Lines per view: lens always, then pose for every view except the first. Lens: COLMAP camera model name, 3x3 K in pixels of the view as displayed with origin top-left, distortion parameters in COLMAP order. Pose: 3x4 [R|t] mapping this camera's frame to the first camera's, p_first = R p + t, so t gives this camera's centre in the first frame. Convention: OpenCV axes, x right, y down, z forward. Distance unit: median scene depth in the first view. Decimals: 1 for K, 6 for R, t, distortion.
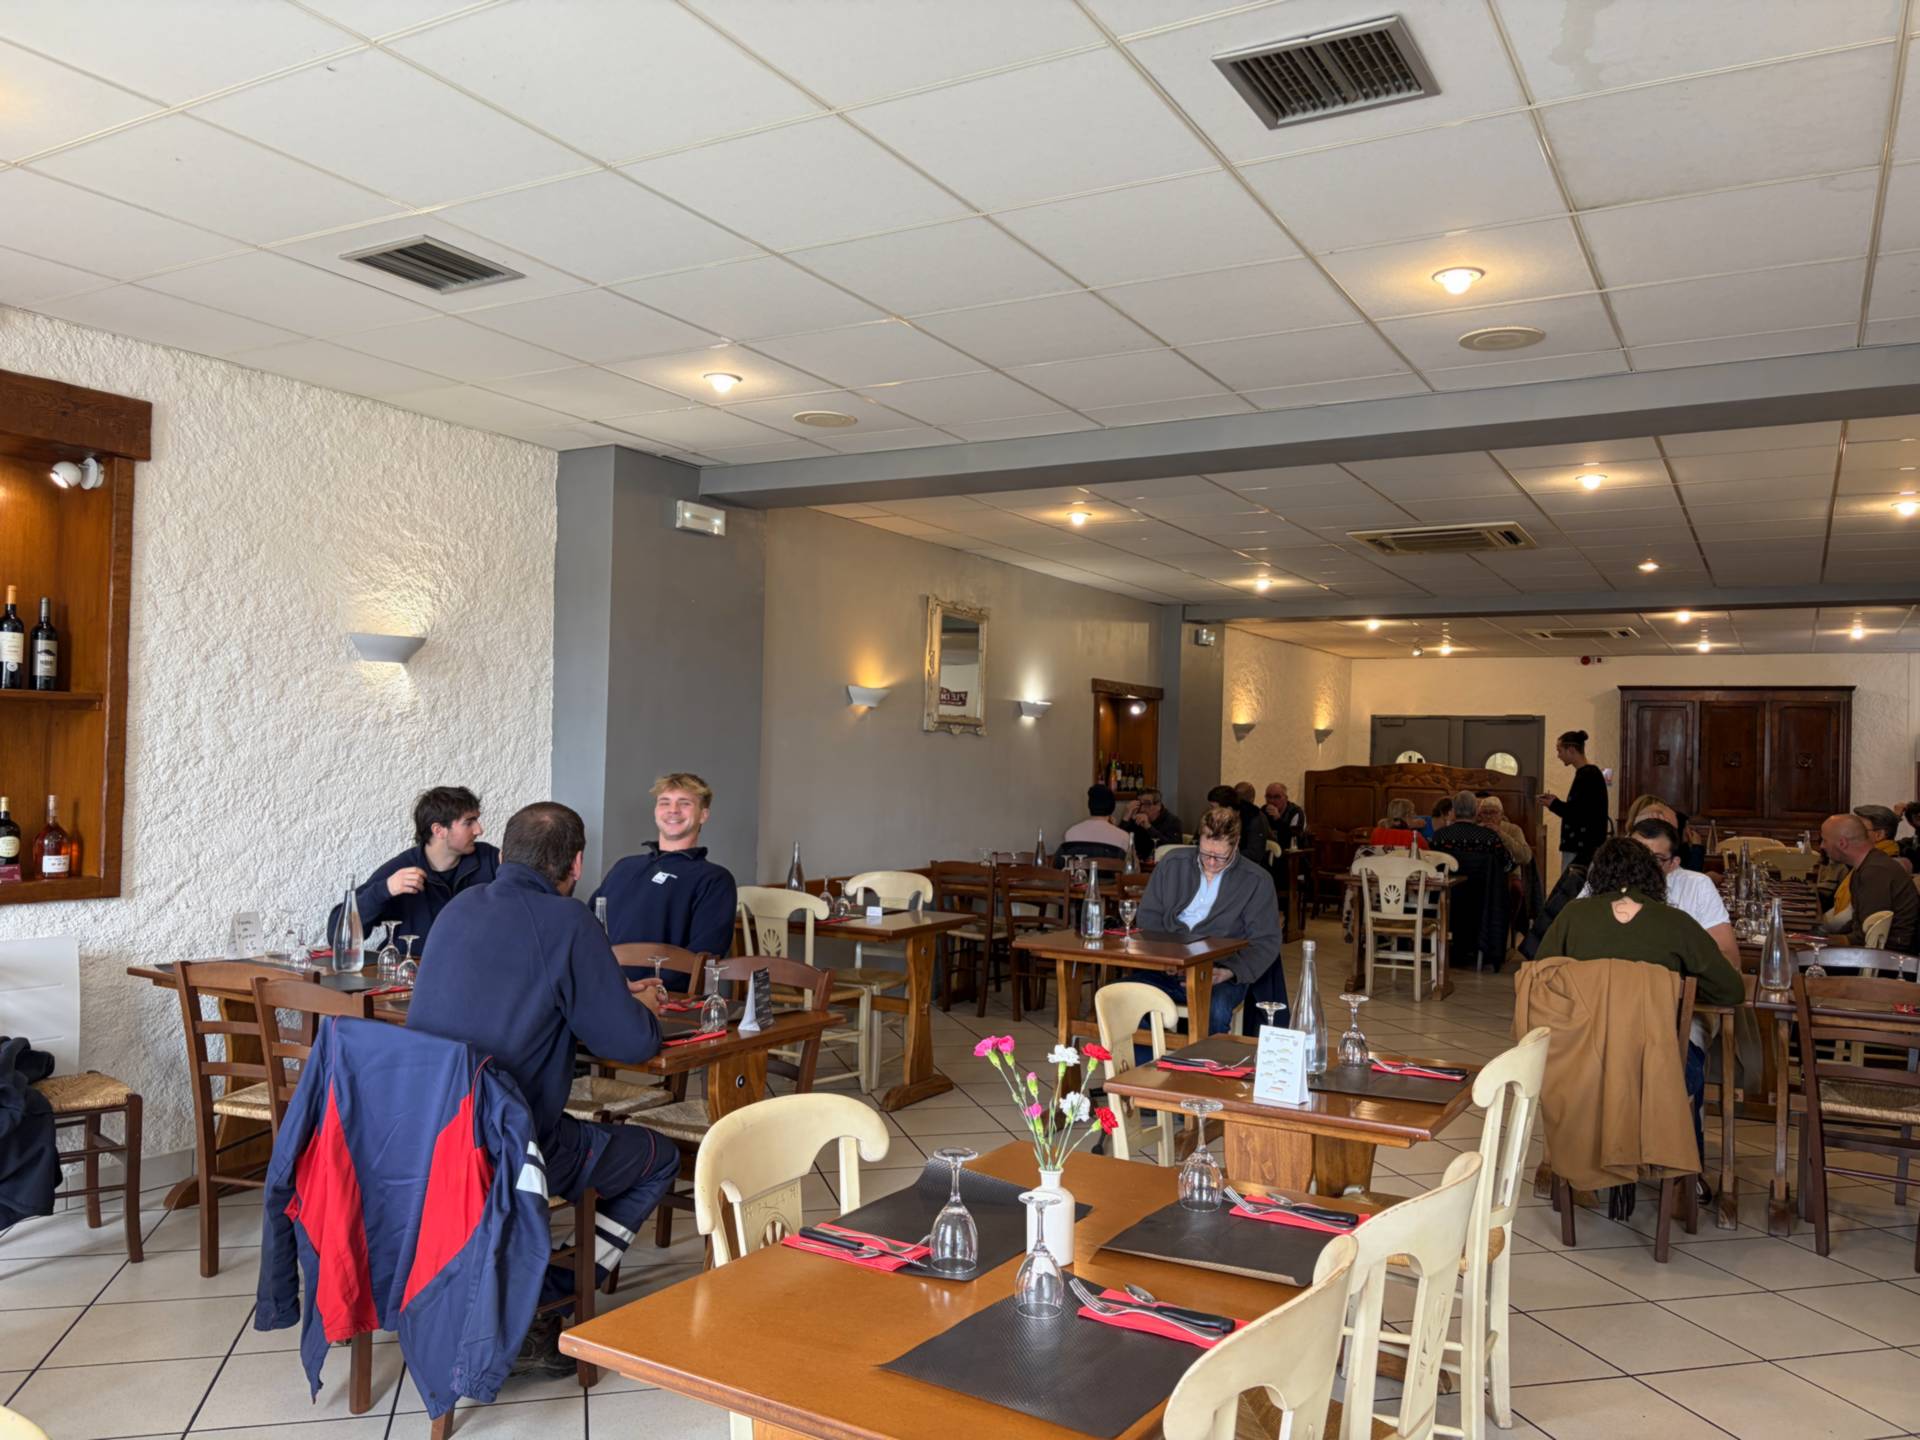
lens RADIAL K [[1432.4, 0, 963.4], [0, 1432.4, 720.3], [0, 0, 1]] dist [0.037734, -0.030835]
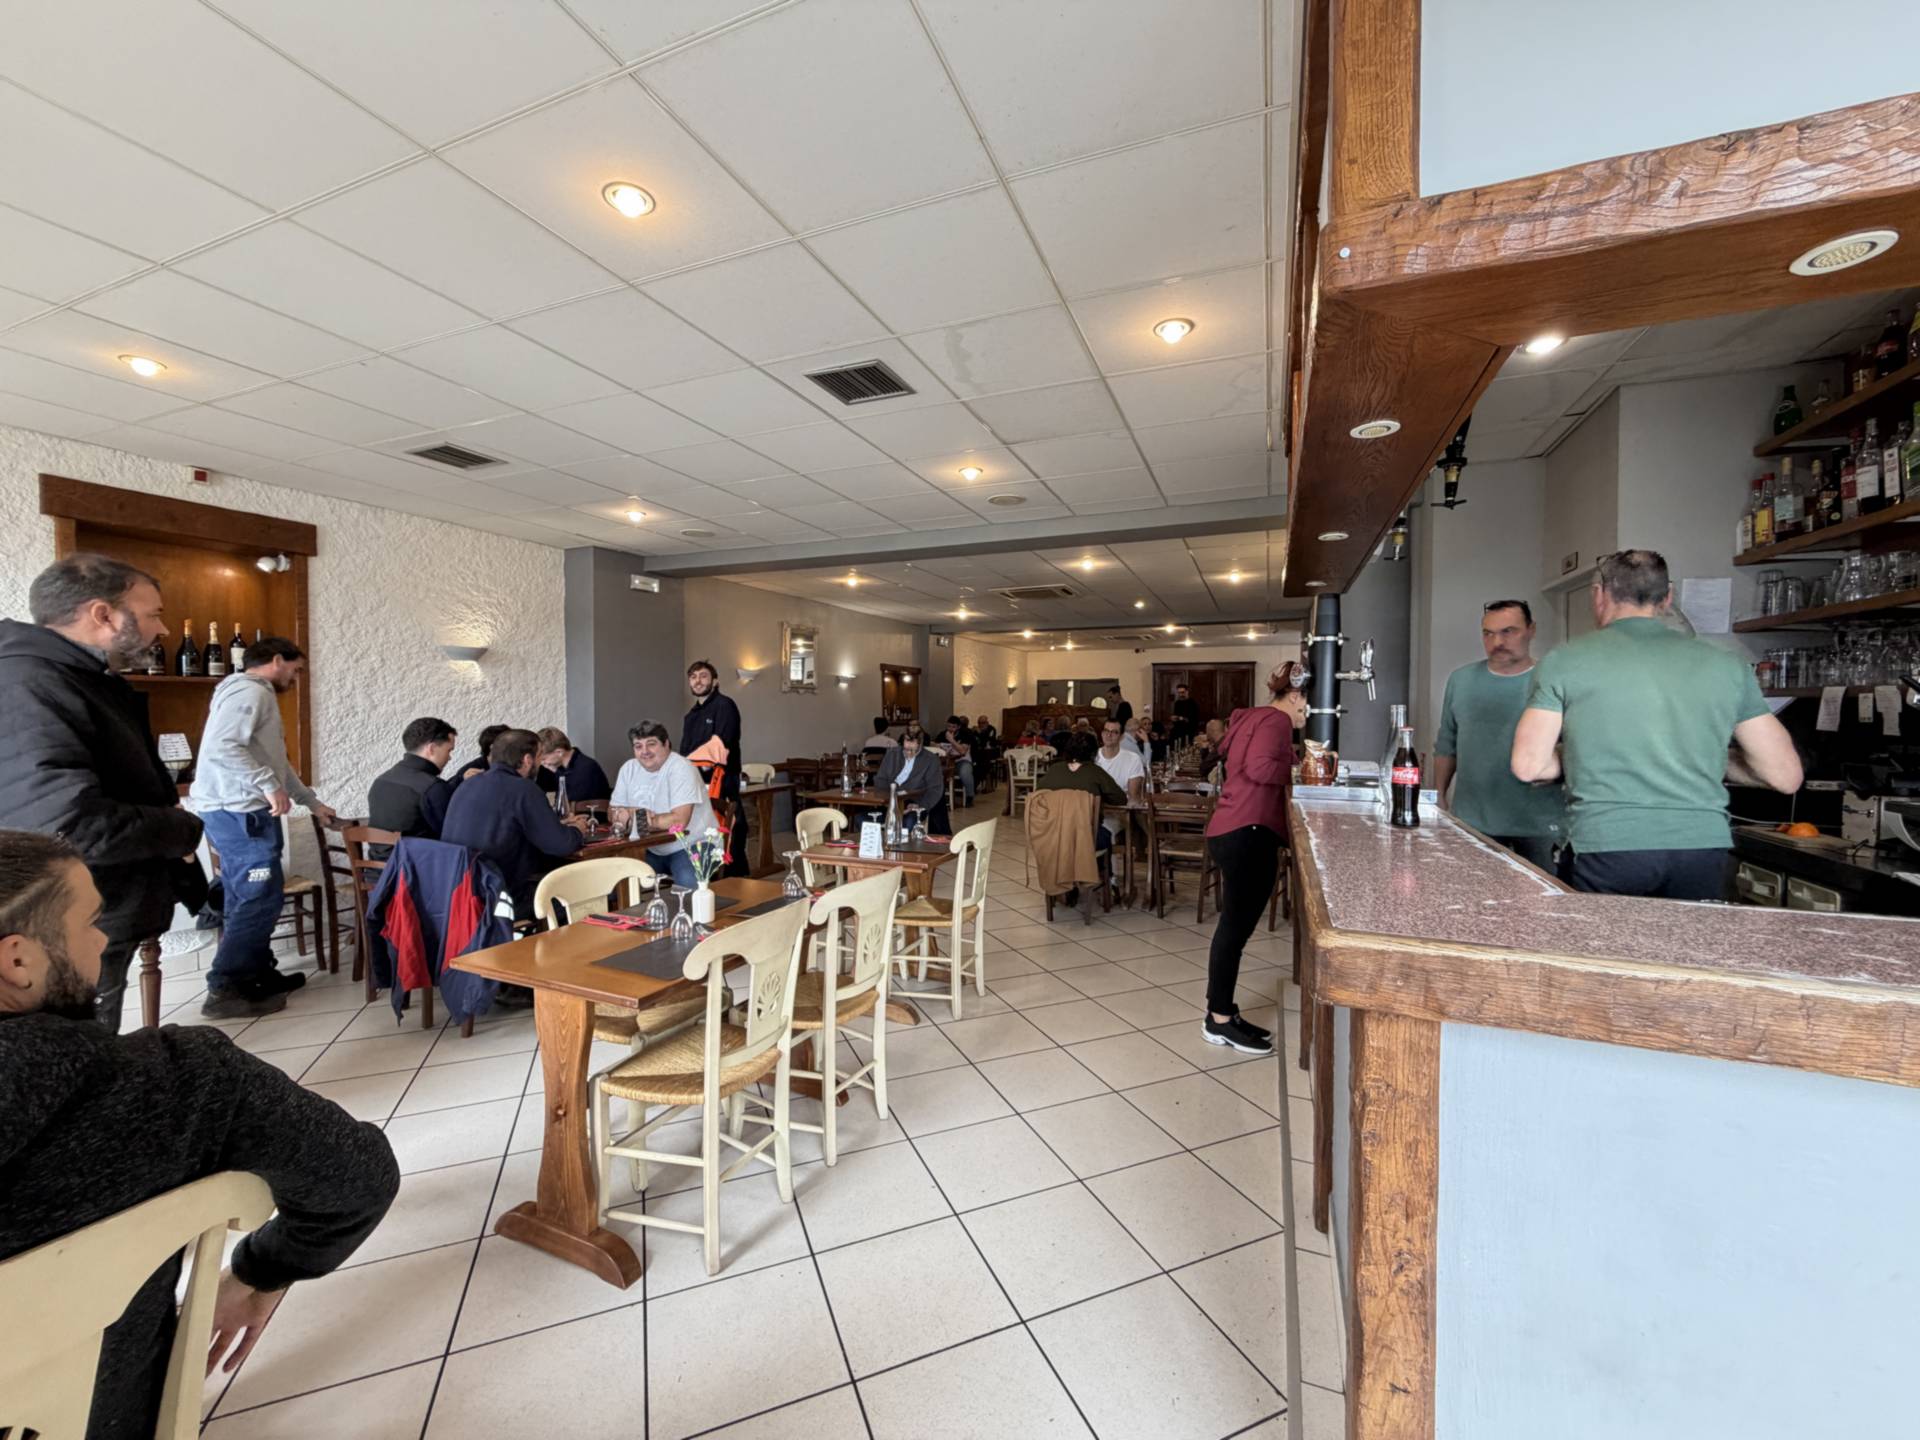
lens RADIAL K [[756.4, 0, 958.0], [0, 756.4, 715.3], [0, 0, 1]] dist [0.000198, 0.000087]
pose [[0.991553, -0.024916, 0.127284, 0.137536], [0.020013, 0.999013, 0.039660, 0.005848], [-0.128147, -0.036778, 0.991073, -0.094865]]
